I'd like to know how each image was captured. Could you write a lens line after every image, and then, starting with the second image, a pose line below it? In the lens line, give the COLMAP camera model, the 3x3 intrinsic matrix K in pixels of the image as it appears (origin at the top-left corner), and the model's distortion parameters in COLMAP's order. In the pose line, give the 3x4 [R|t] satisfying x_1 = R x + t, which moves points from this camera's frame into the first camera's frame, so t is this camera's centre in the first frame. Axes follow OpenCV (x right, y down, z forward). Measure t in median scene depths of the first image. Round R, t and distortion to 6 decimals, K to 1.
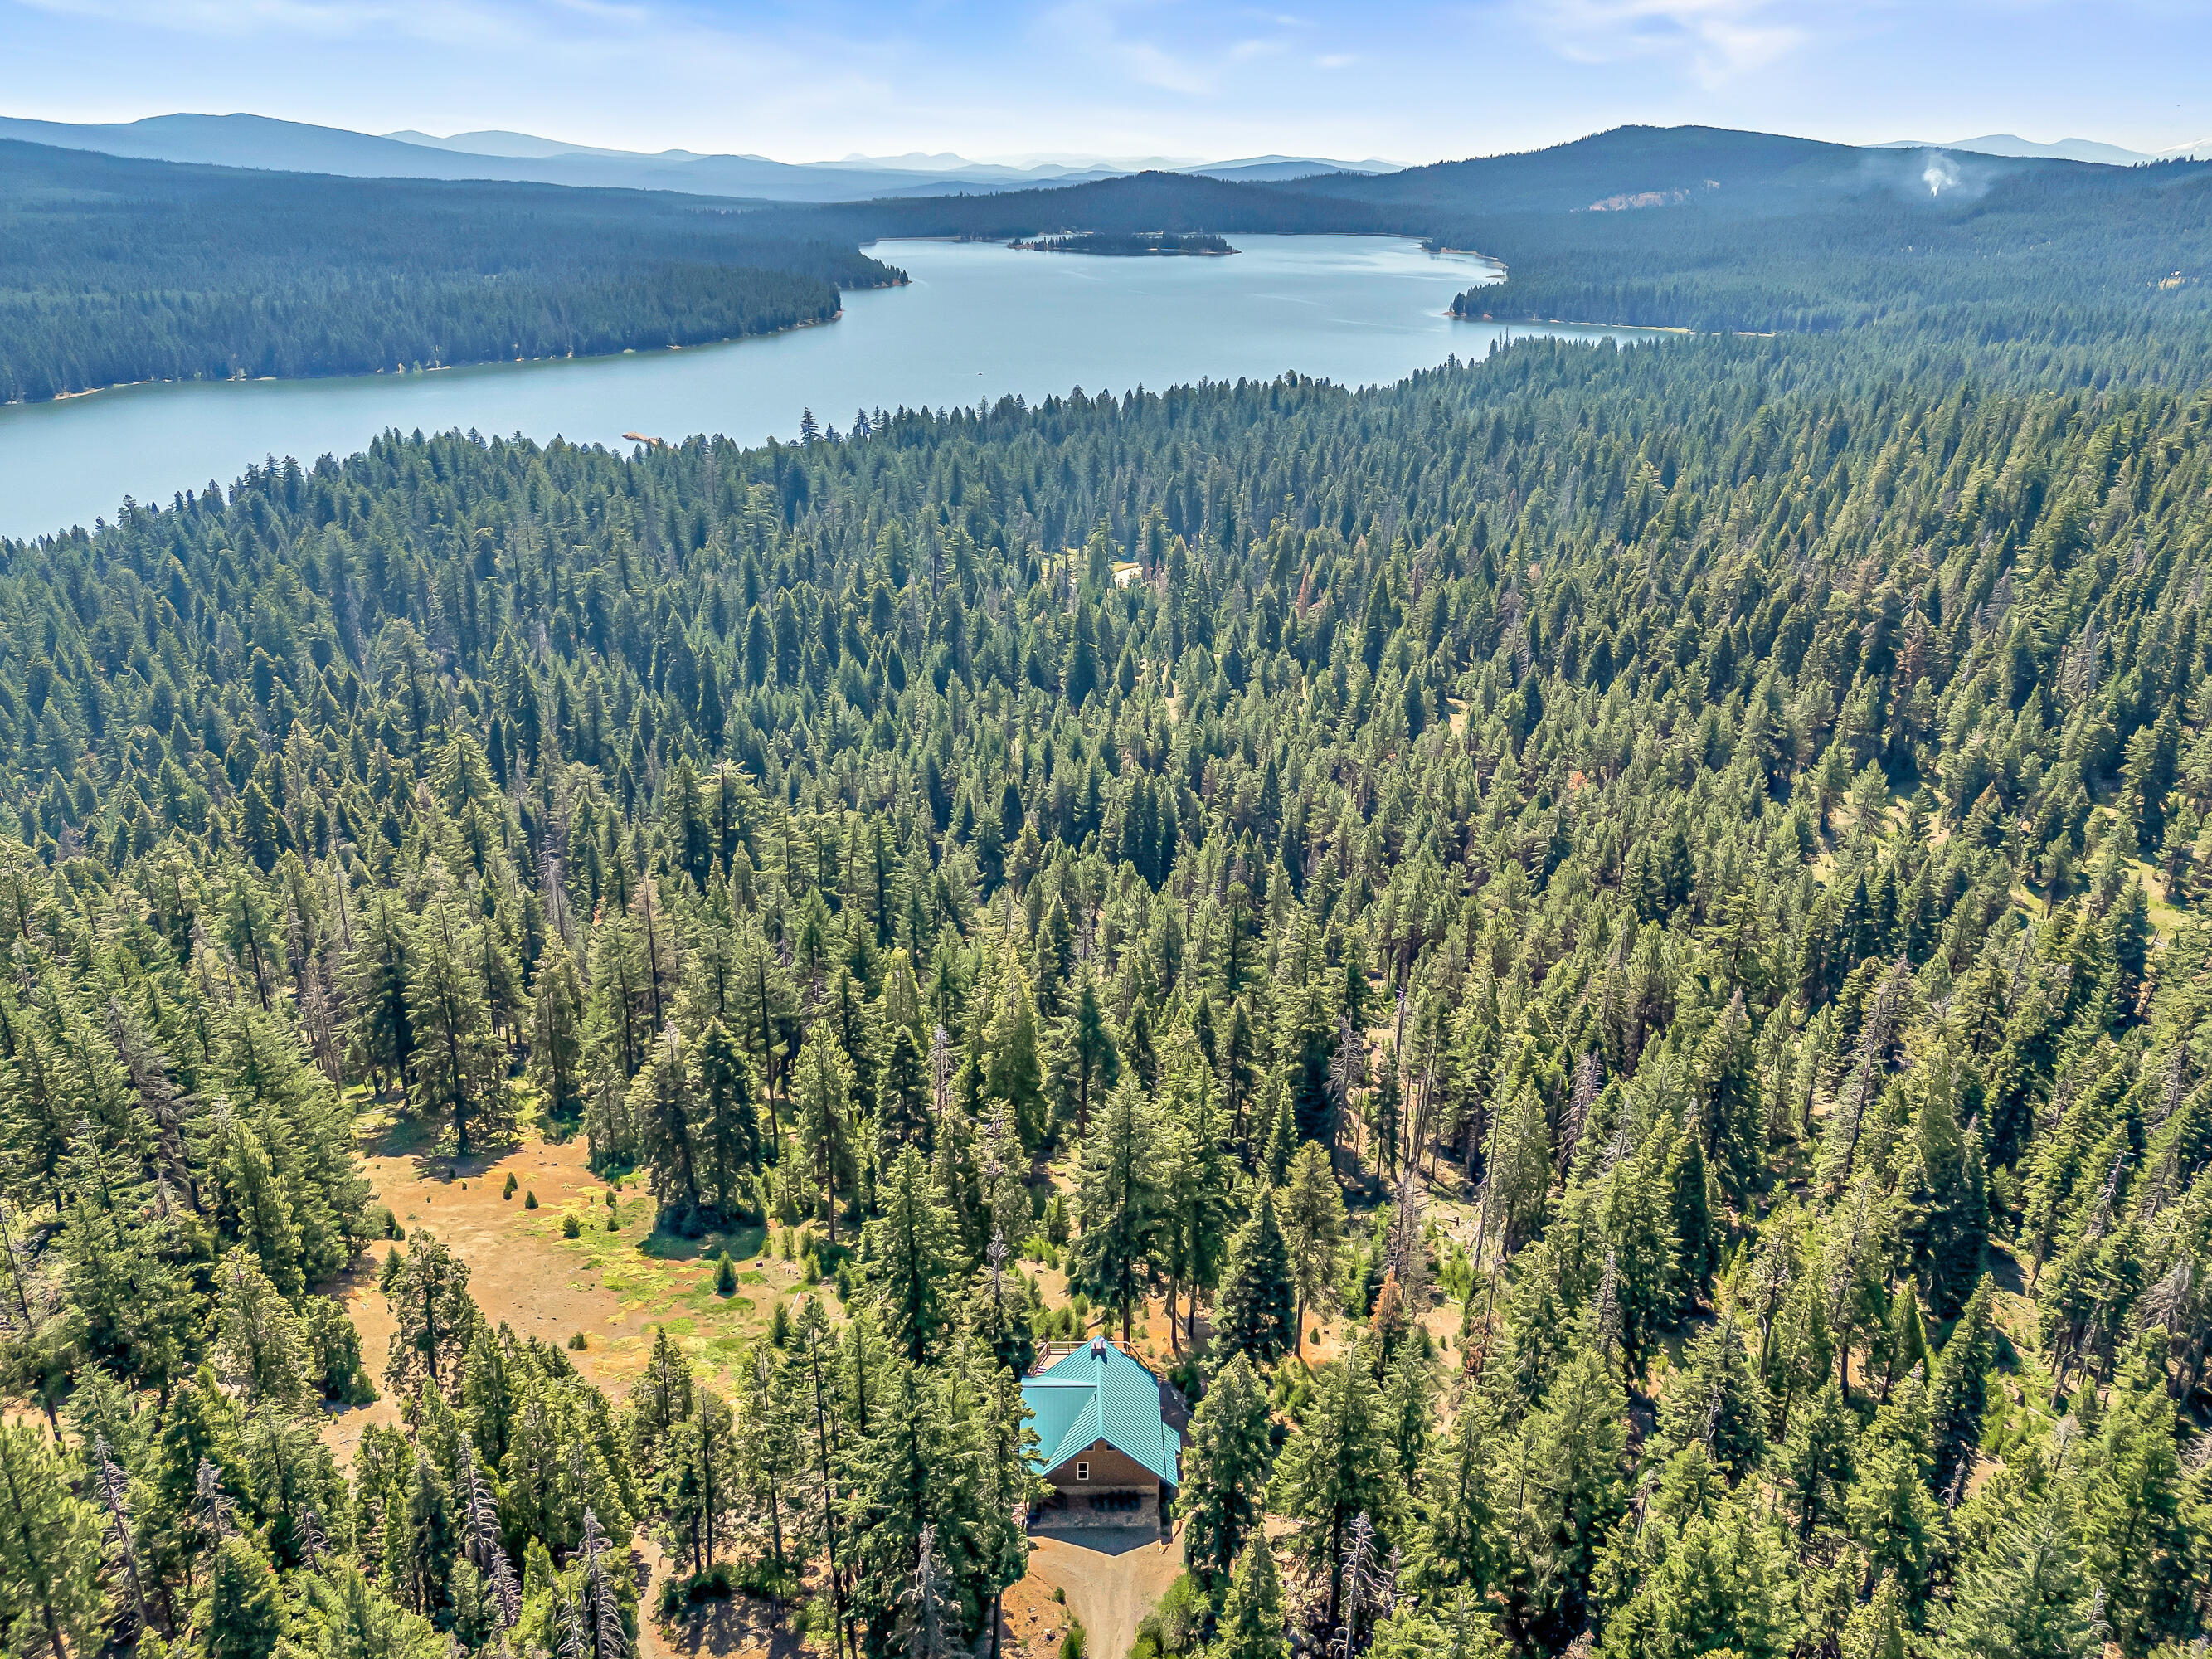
lens RADIAL K [[1650.2, 0, 1101.5], [0, 1650.2, 819.7], [0, 0, 1]] dist [0.076299, -0.086108]
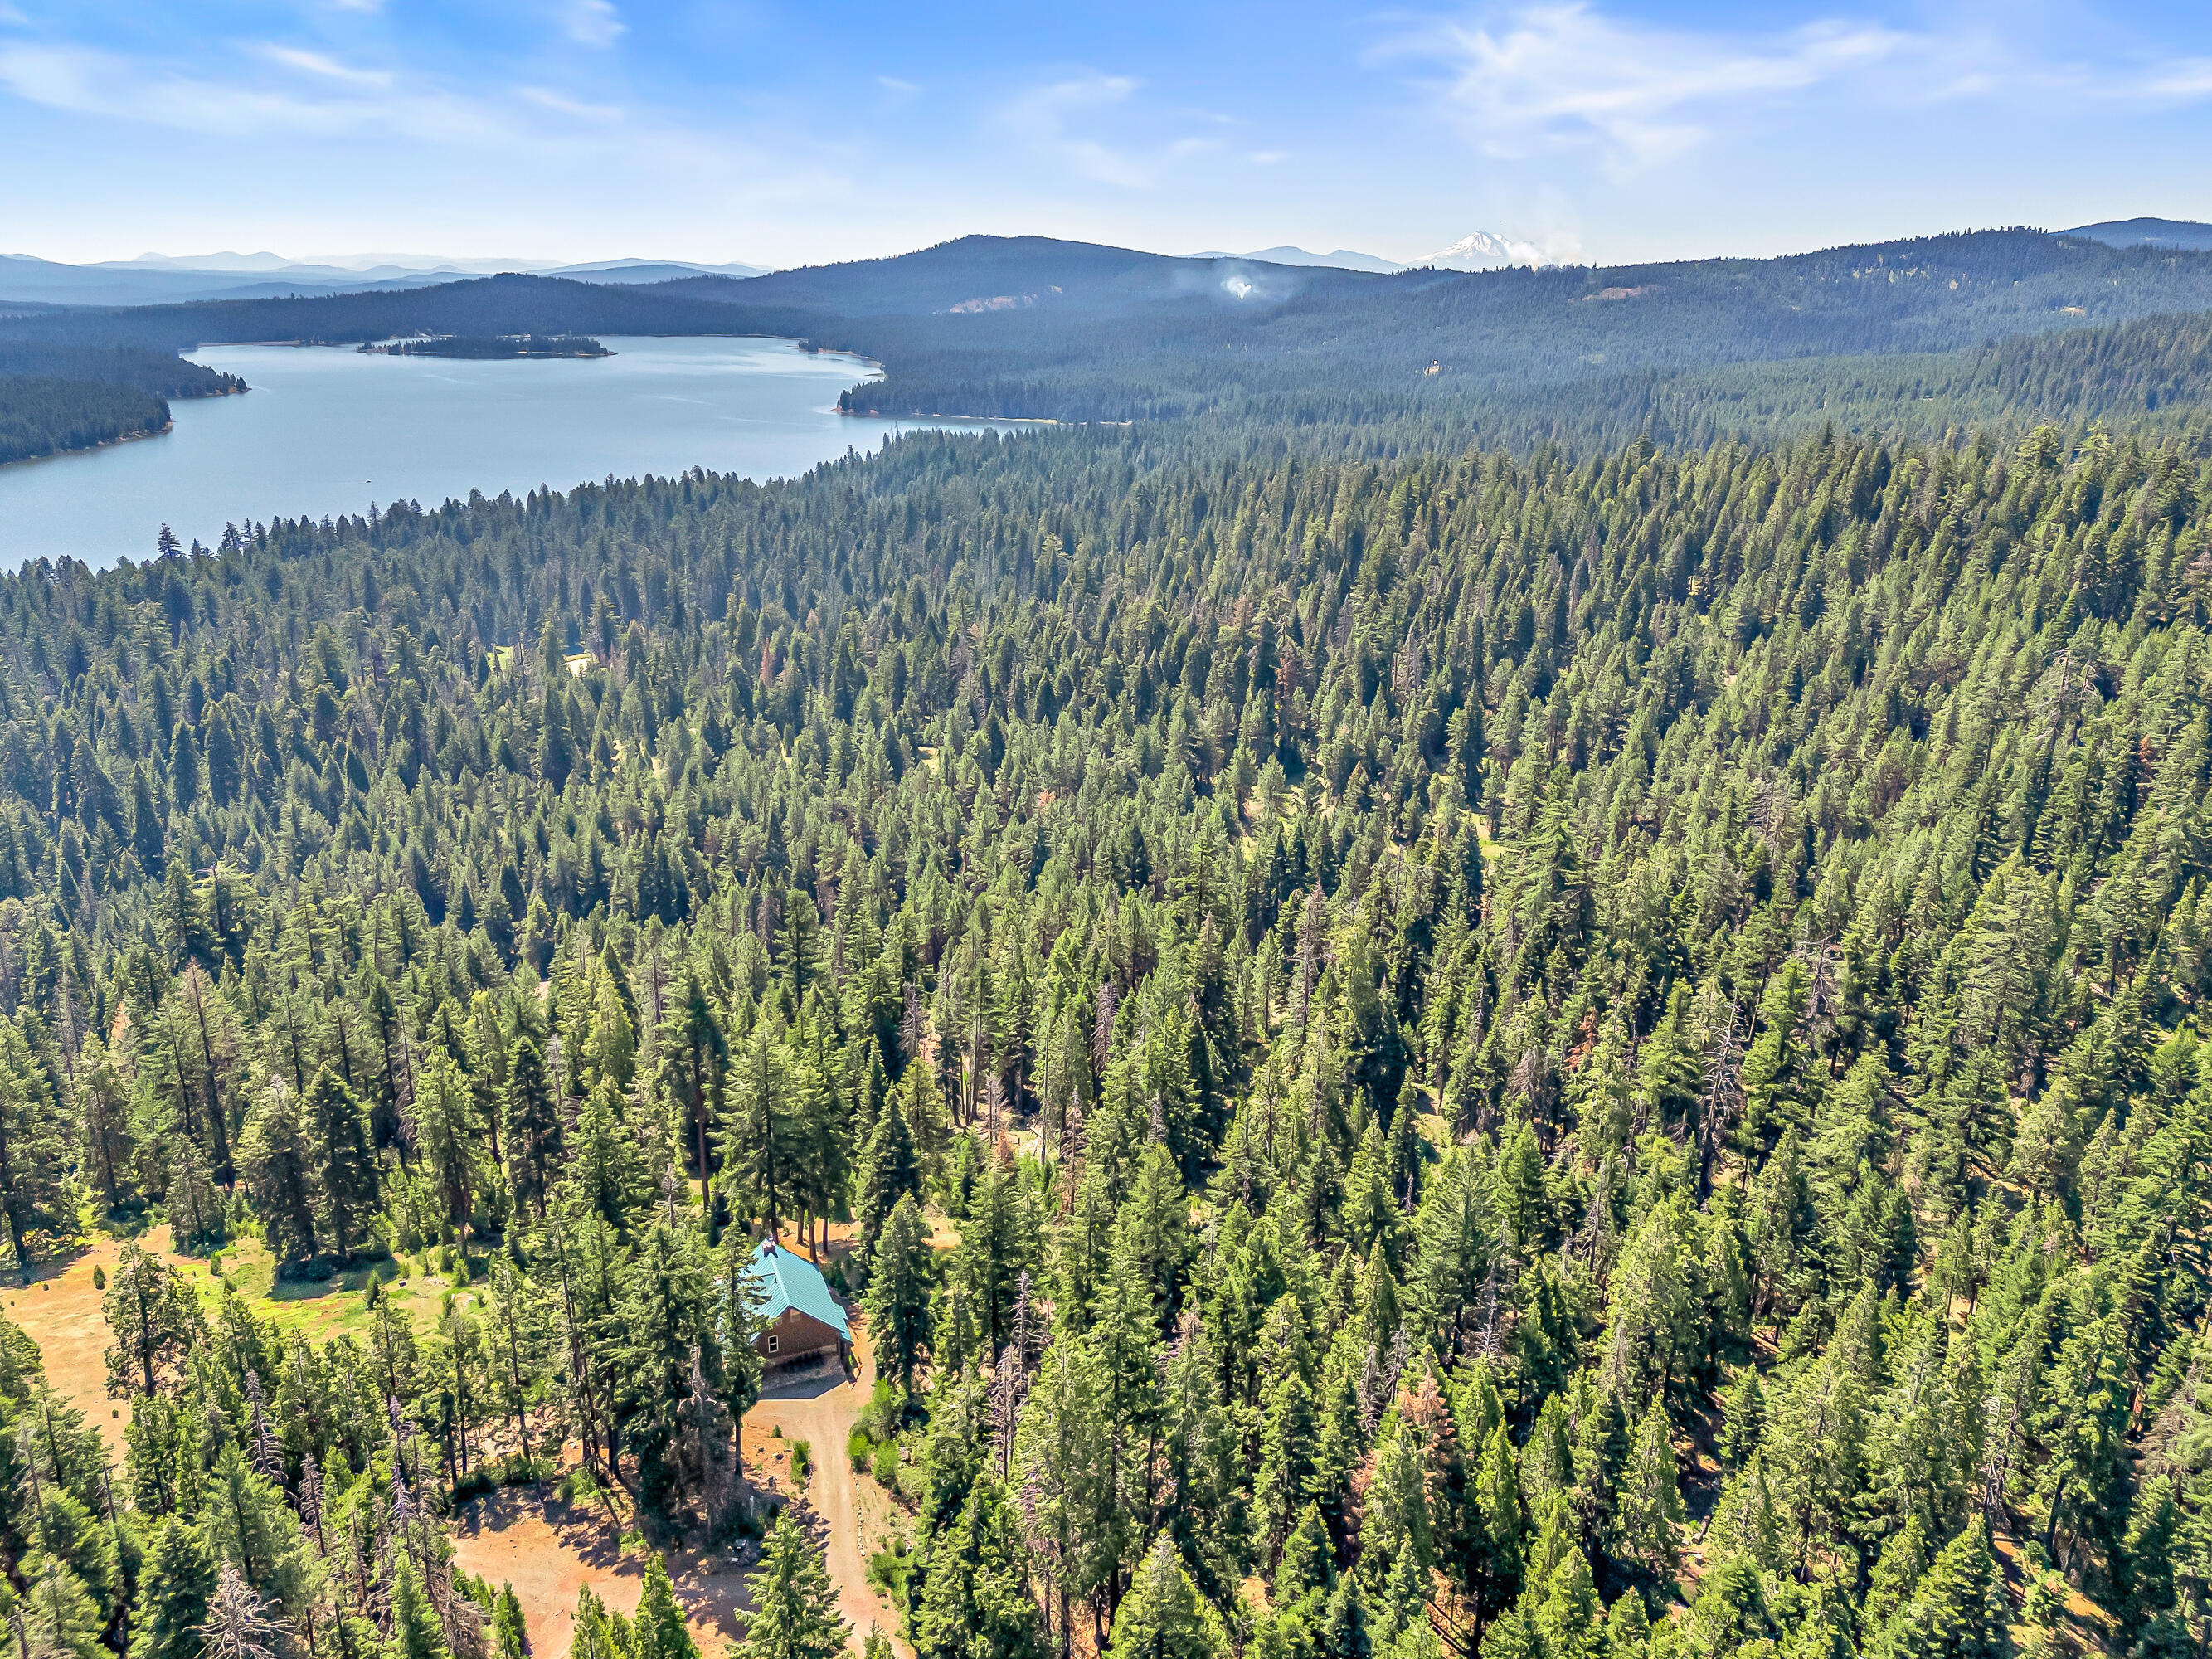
lens RADIAL K [[1650.2, 0, 1101.5], [0, 1650.2, 819.7], [0, 0, 1]] dist [0.076299, -0.086108]
pose [[0.937192, -0.109329, 0.331238, -0.052860], [0.127393, 0.991295, -0.033250, 0.032132], [-0.324719, 0.073359, 0.942961, -0.083610]]
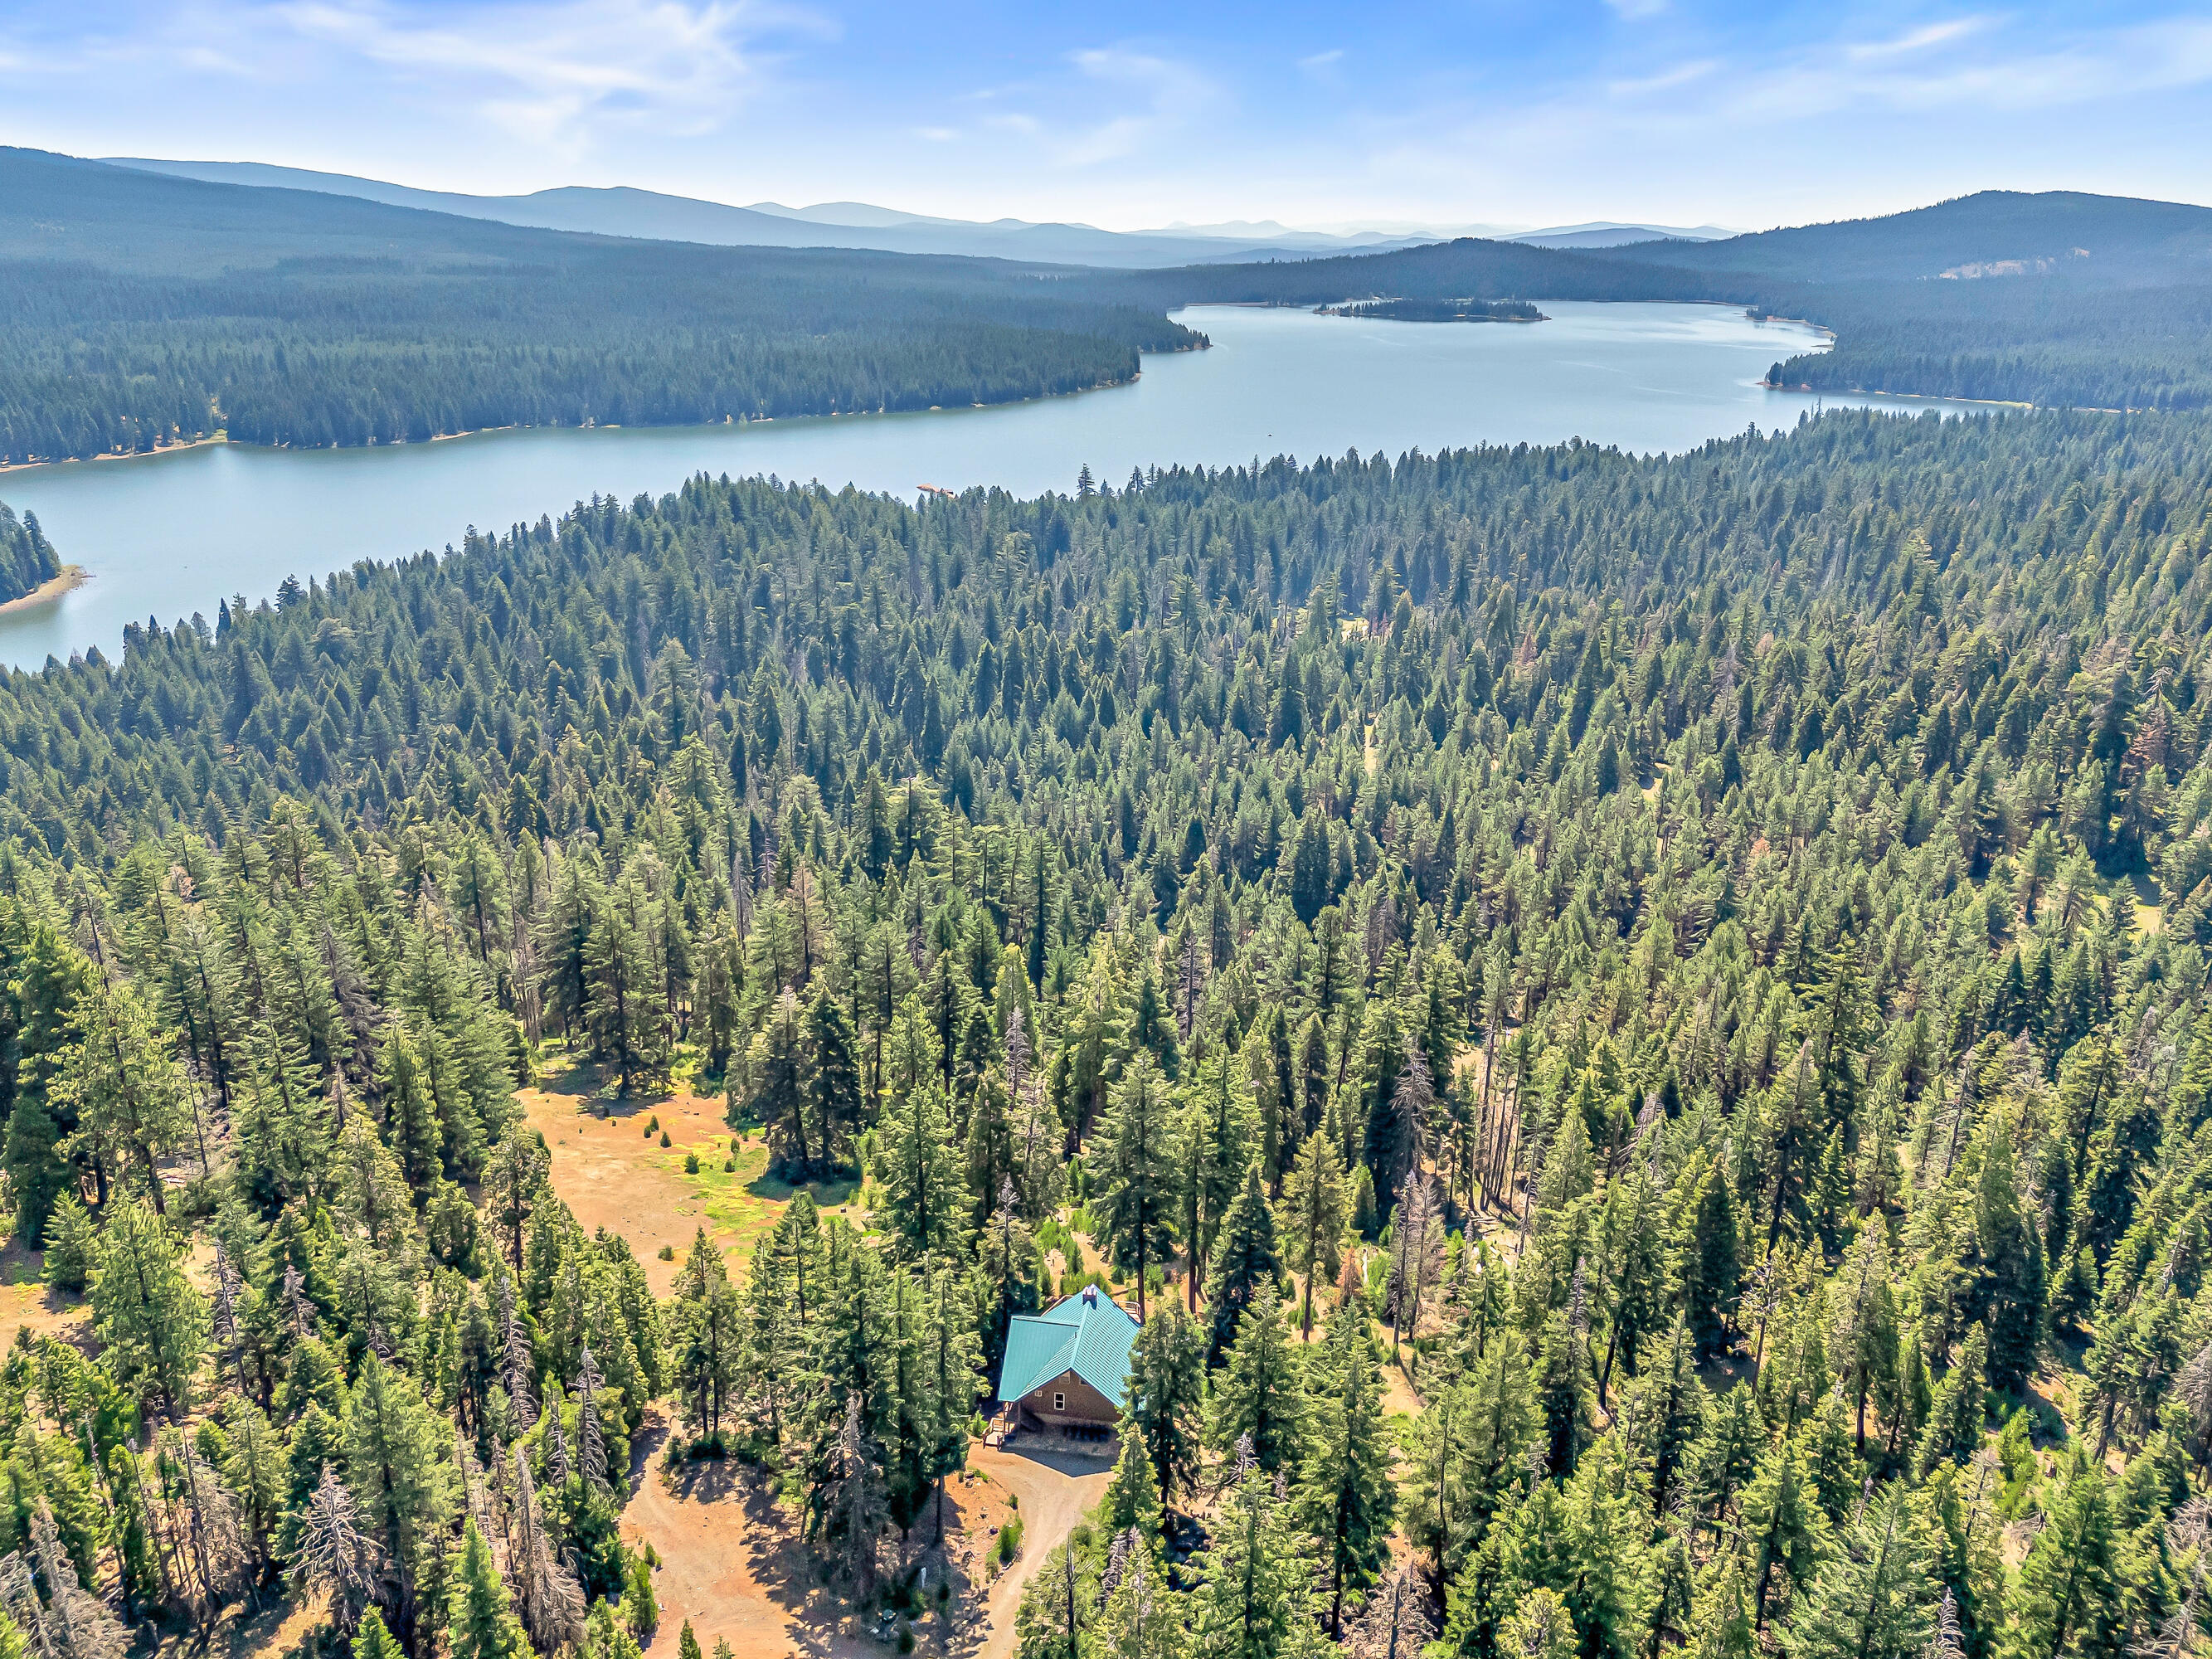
lens RADIAL K [[1650.2, 0, 1101.5], [0, 1650.2, 819.7], [0, 0, 1]] dist [0.076299, -0.086108]
pose [[0.983895, 0.061658, -0.167776, 0.064360], [-0.067548, 0.997276, -0.029621, 0.014320], [0.165493, 0.040476, 0.985380, -0.033416]]
